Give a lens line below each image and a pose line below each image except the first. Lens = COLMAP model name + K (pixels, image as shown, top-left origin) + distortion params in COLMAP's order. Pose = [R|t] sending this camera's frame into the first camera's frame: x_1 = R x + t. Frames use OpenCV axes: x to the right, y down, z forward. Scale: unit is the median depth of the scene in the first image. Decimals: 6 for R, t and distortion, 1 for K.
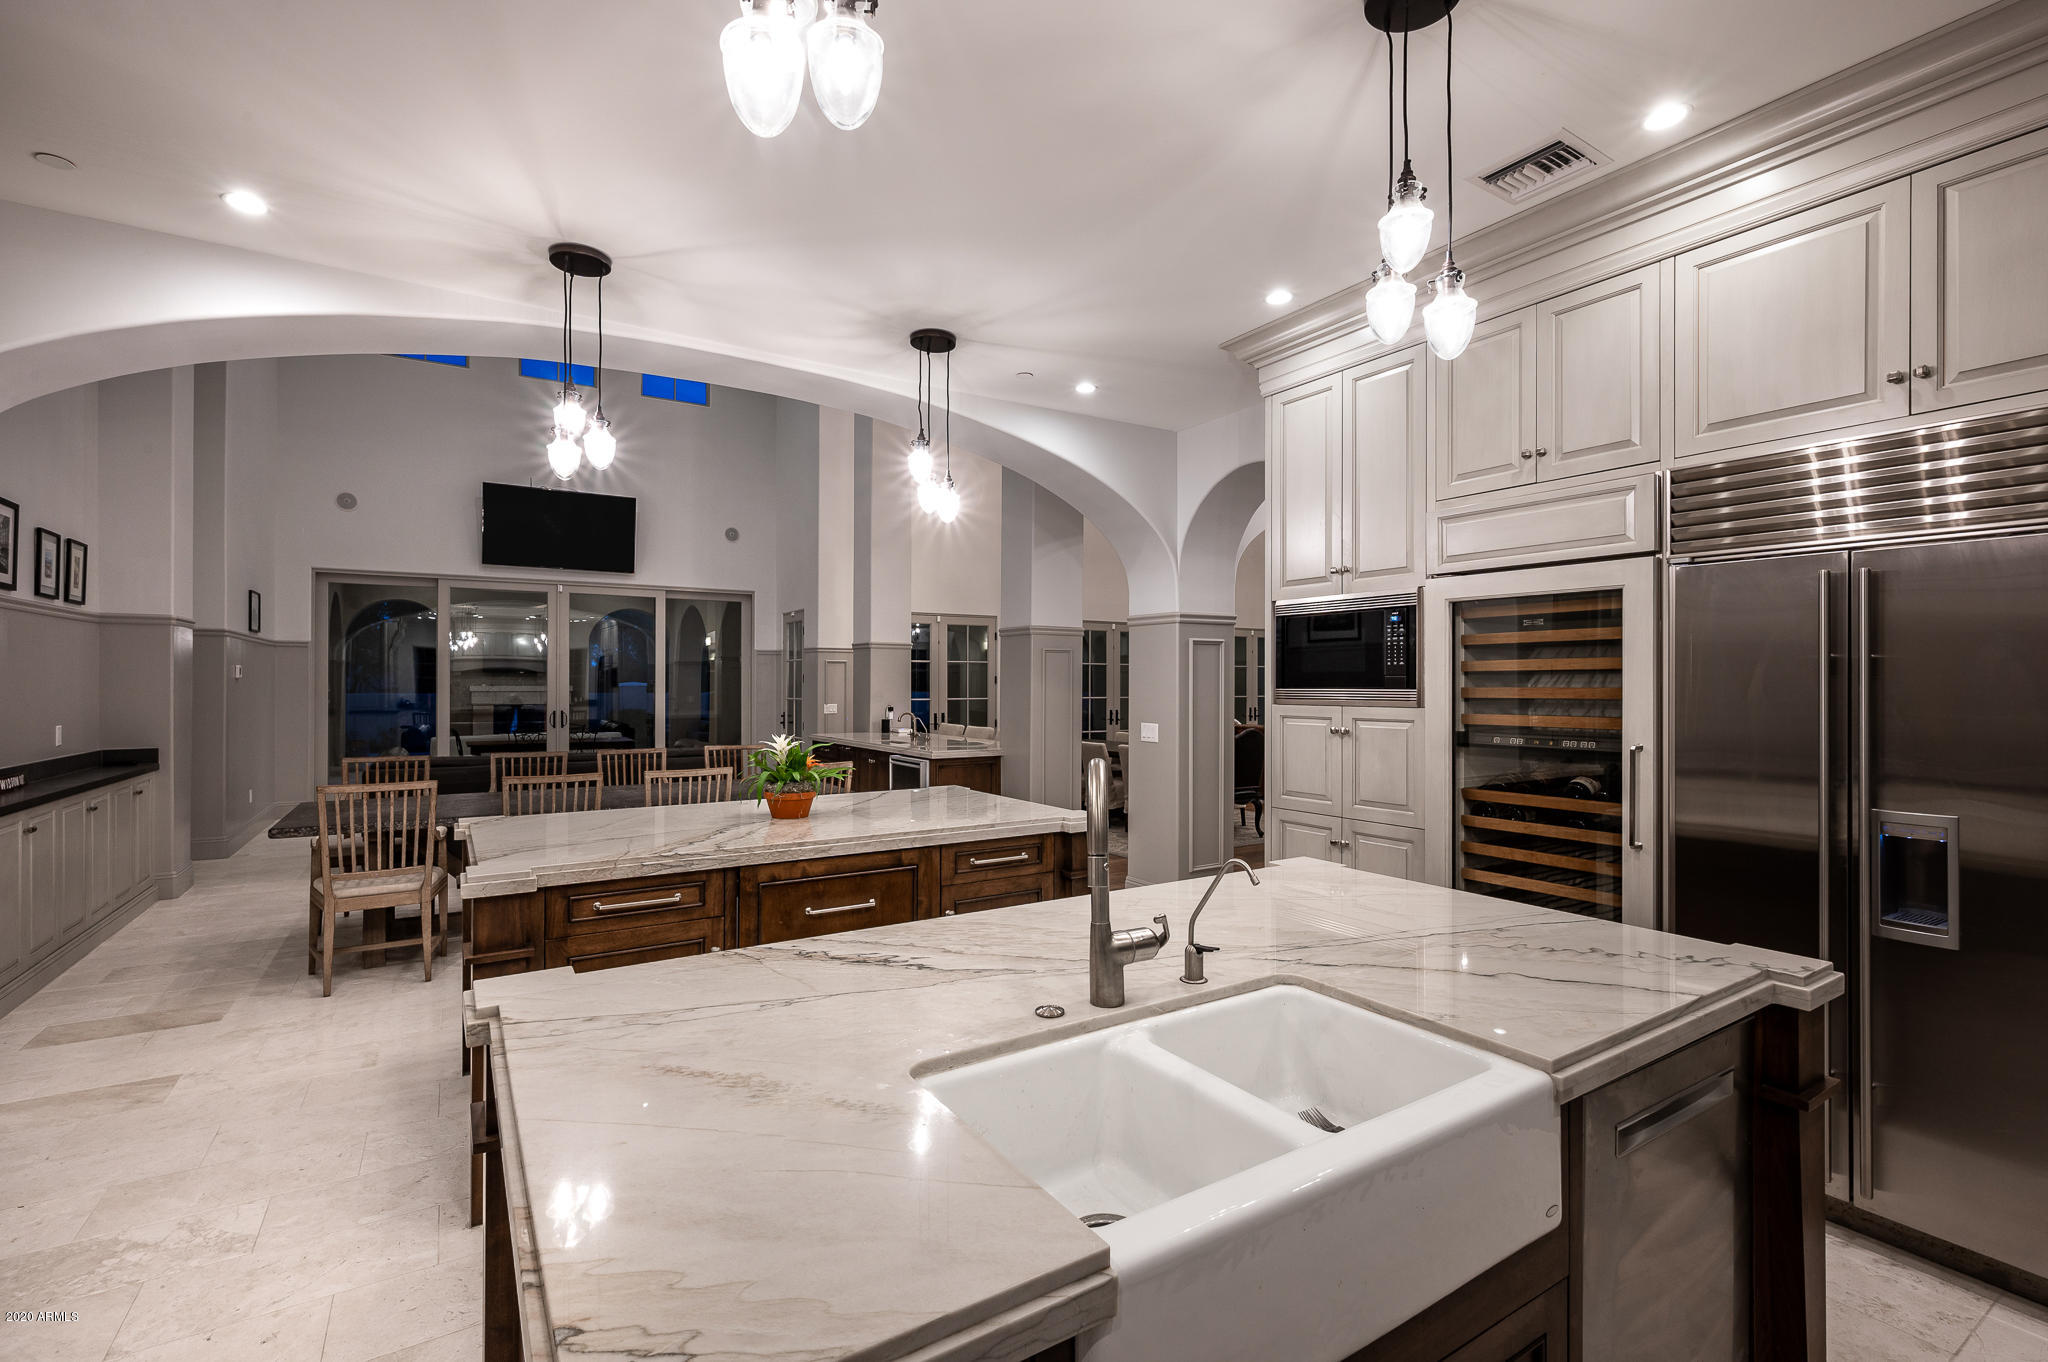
lens RADIAL K [[898.3, 0, 1023.4], [0, 898.3, 676.3], [0, 0, 1]] dist [0.000575, 0.000997]
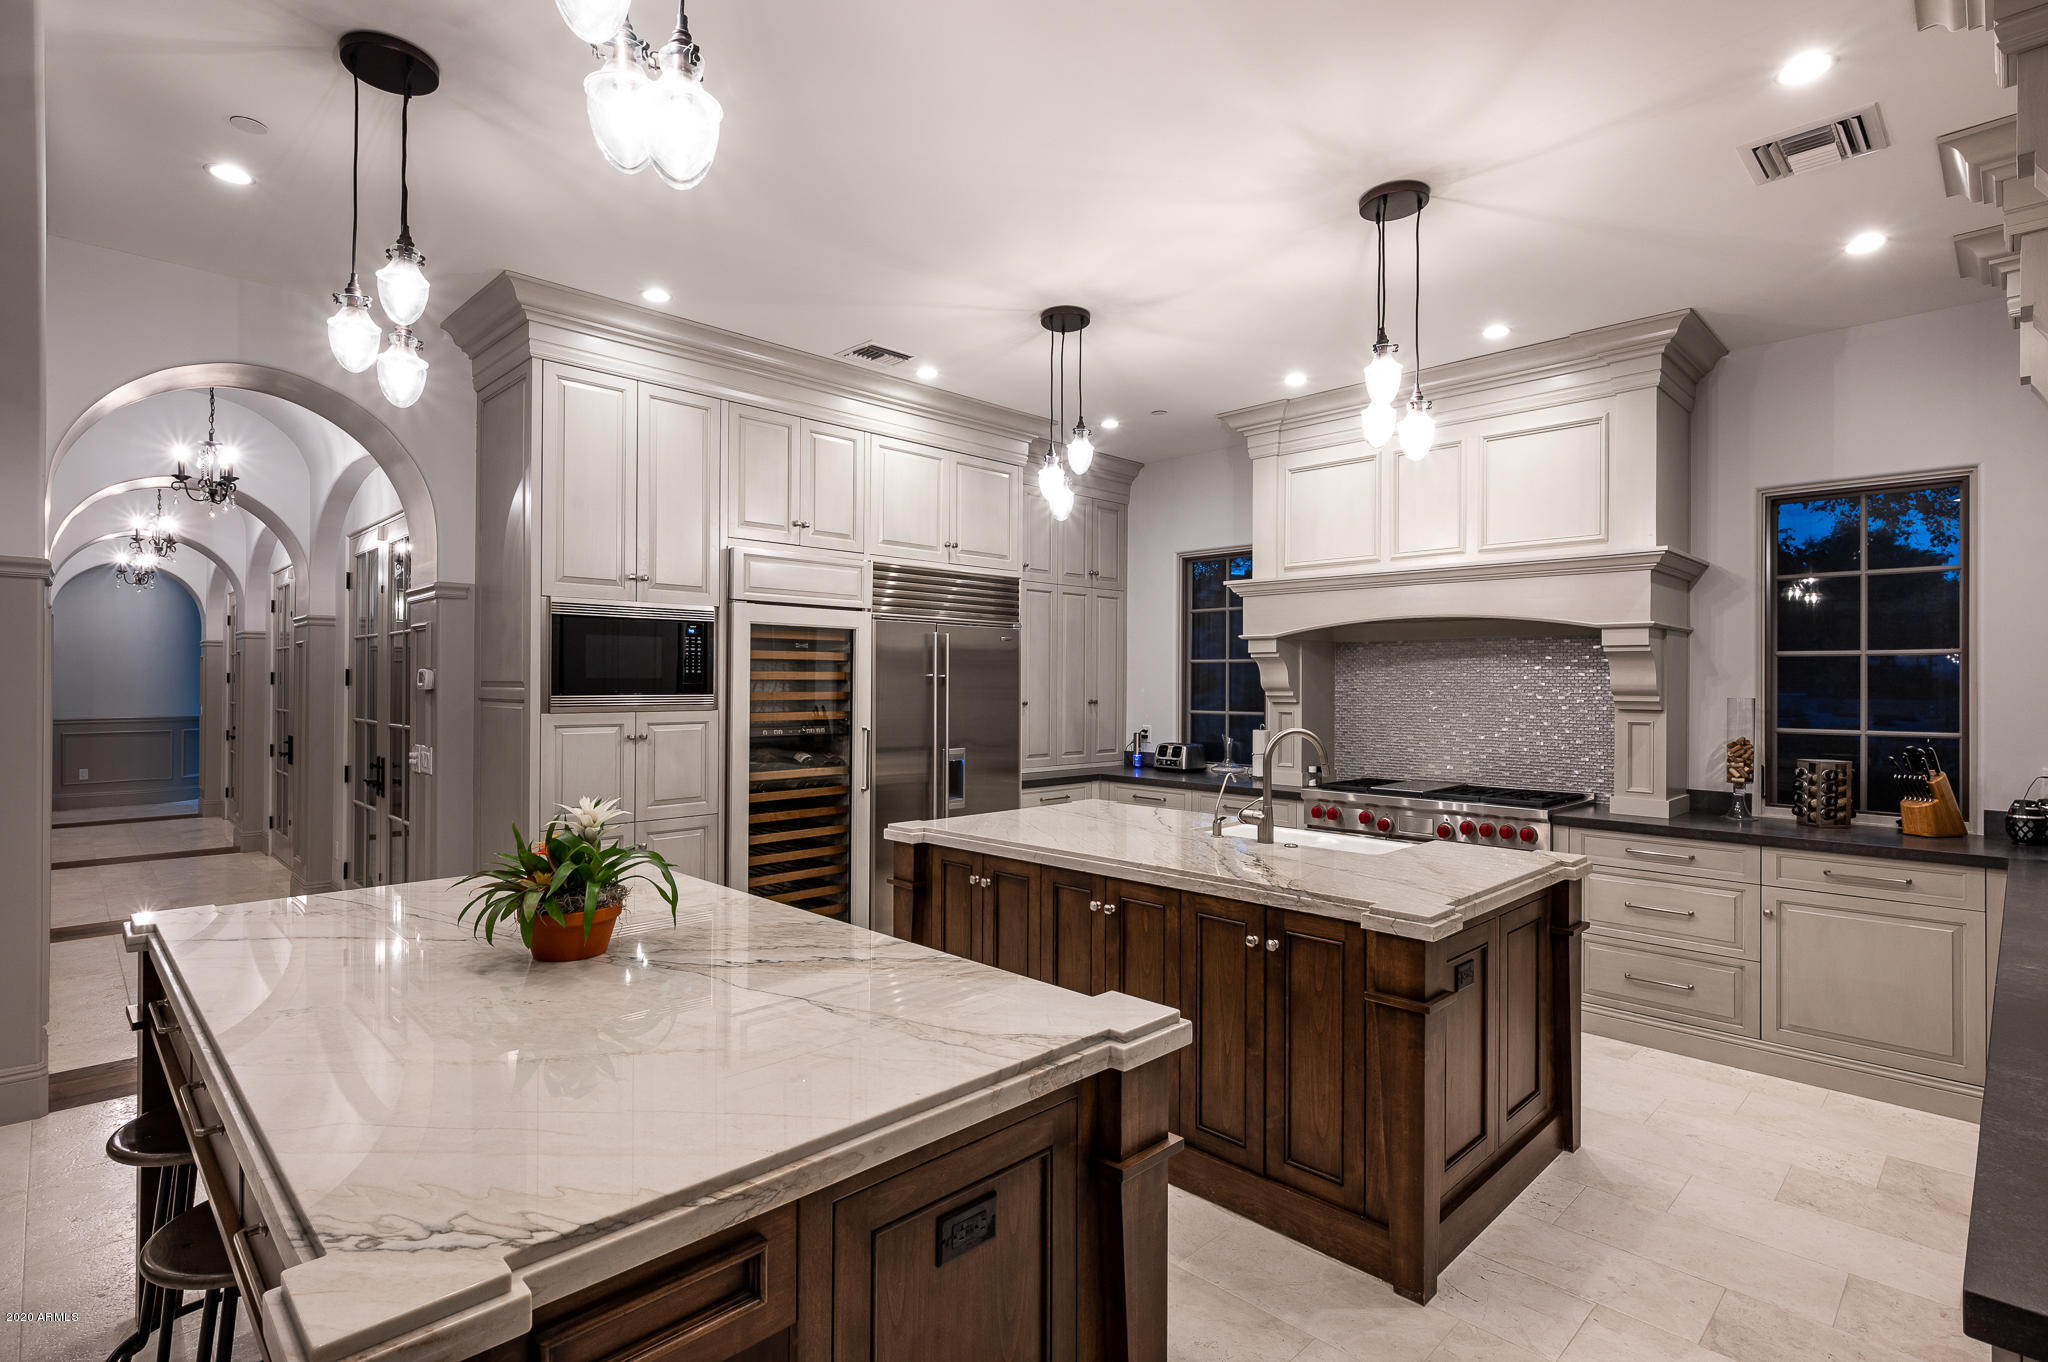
lens RADIAL K [[995.8, 0, 1013.9], [0, 995.8, 679.3], [0, 0, 1]] dist [0.005920, -0.000749]
pose [[-0.202832, 0.000700, 0.979213, -0.920873], [-0.012393, 0.999918, -0.003282, -0.006007], [-0.979135, -0.012801, -0.202807, 0.896712]]
